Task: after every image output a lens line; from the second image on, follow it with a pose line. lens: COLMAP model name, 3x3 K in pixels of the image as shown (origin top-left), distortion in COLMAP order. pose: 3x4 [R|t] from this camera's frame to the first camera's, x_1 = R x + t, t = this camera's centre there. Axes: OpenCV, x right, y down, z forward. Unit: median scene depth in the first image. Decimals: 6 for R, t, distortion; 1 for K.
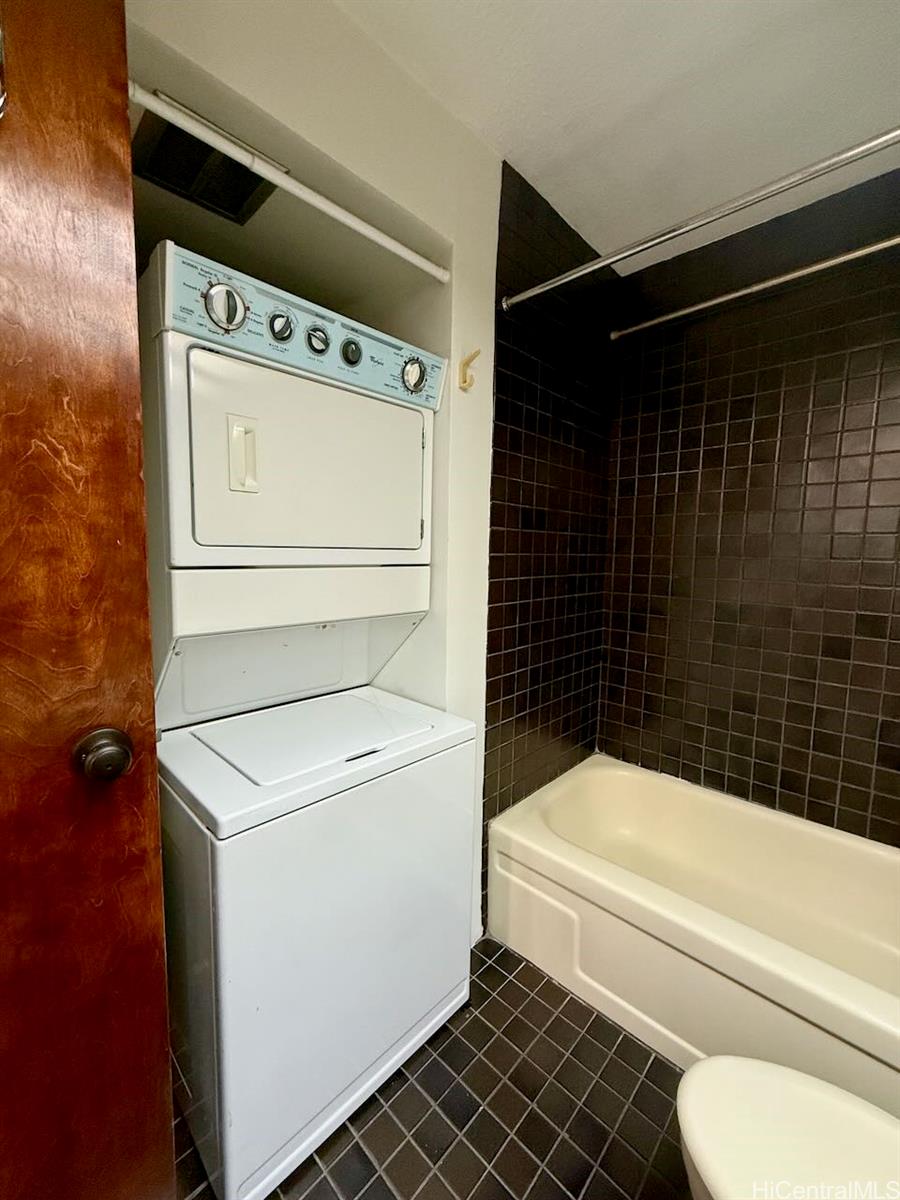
lens RADIAL K [[476.7, 0, 450.5], [0, 476.7, 594.5], [0, 0, 1]] dist [0.012216, 0.000111]
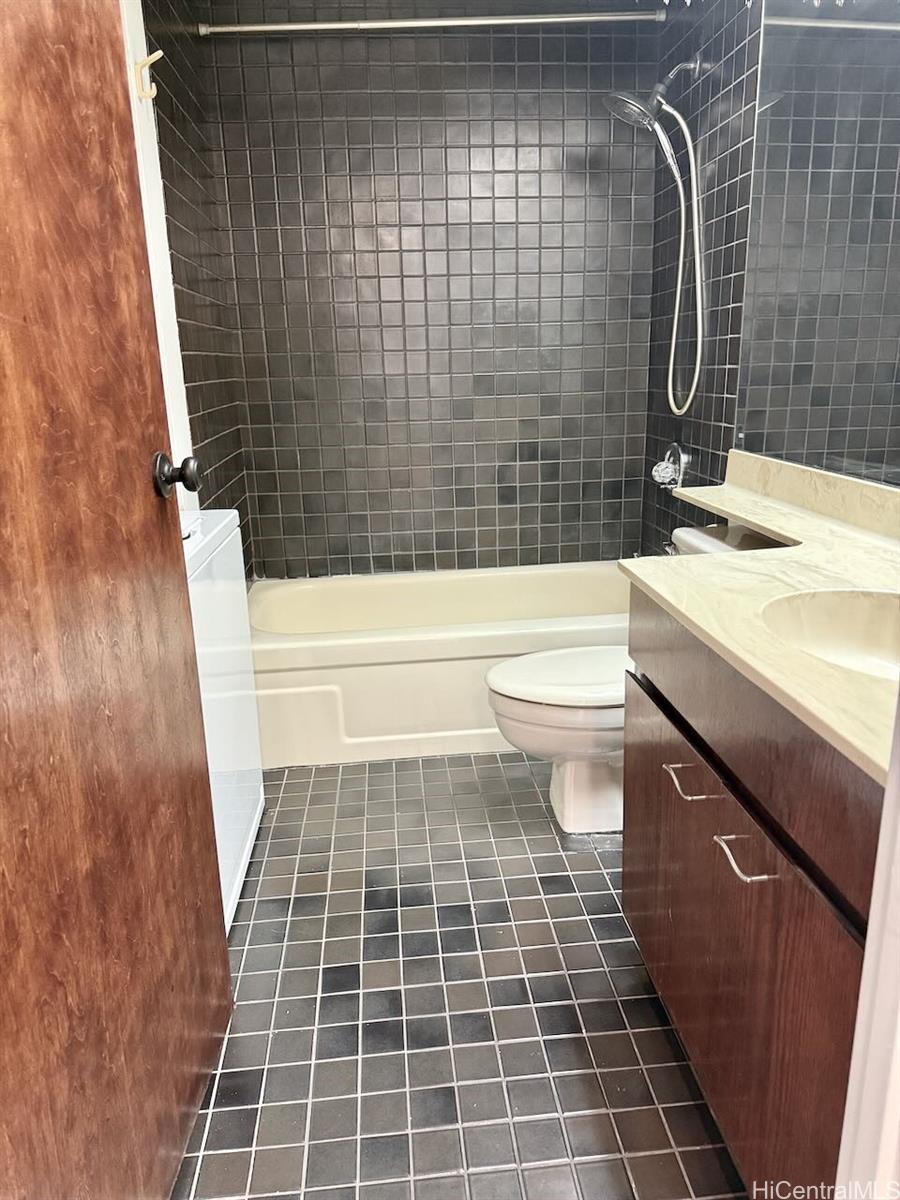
lens RADIAL K [[853.7, 0, 451.0], [0, 853.7, 602.7], [0, 0, 1]] dist [0.042281, -0.001568]
pose [[0.663147, -0.237251, 0.709893, -0.705304], [0.107909, 0.968830, 0.222987, 0.097825], [-0.740670, -0.071269, 0.668079, -0.323892]]
